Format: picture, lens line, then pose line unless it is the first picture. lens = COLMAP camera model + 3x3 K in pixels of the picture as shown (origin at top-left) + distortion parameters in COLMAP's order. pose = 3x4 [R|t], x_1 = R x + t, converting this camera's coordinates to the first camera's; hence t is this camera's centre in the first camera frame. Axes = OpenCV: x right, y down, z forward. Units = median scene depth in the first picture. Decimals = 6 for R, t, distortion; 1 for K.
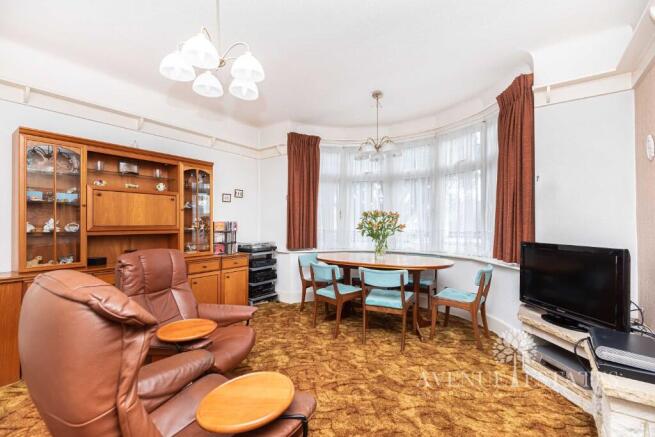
lens RADIAL K [[299.6, 0, 326.2], [0, 299.6, 220.9], [0, 0, 1]] dist [0.001038, 0.000073]
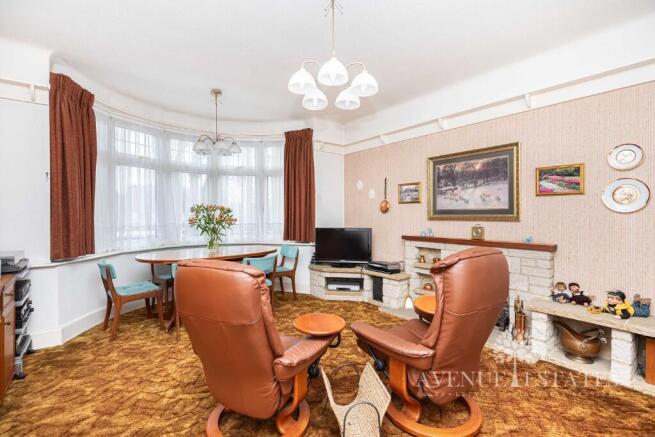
lens RADIAL K [[299.6, 0, 326.2], [0, 299.6, 220.9], [0, 0, 1]] dist [0.001038, 0.000073]
pose [[0.264238, -0.020605, 0.964237, -0.711073], [-0.004717, 0.999732, 0.022656, -0.004993], [-0.964446, -0.010534, 0.264070, 0.355284]]
